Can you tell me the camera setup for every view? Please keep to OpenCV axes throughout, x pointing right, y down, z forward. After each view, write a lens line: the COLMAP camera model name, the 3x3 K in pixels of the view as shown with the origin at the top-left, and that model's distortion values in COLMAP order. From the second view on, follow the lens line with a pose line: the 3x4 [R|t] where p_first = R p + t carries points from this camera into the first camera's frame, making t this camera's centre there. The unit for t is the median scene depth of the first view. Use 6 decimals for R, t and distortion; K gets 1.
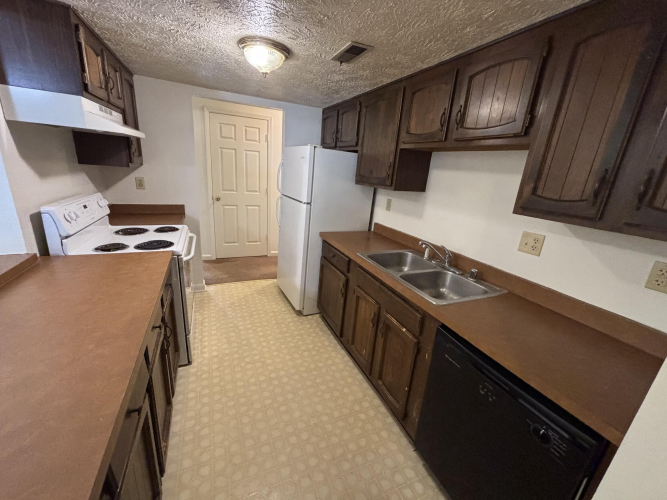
lens RADIAL K [[271.5, 0, 332.4], [0, 271.5, 248.7], [0, 0, 1]] dist [0.002566, -0.000330]
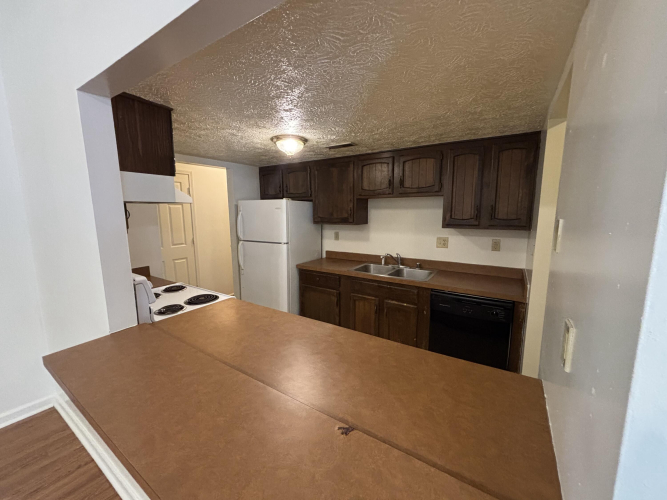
lens RADIAL K [[271.5, 0, 332.3], [0, 271.5, 250.3], [0, 0, 1]] dist [0.002566, -0.000330]
pose [[0.830722, -0.160520, 0.533042, -0.688325], [0.226104, 0.972279, -0.059582, -0.018096], [-0.508702, 0.170018, 0.843988, -0.169433]]
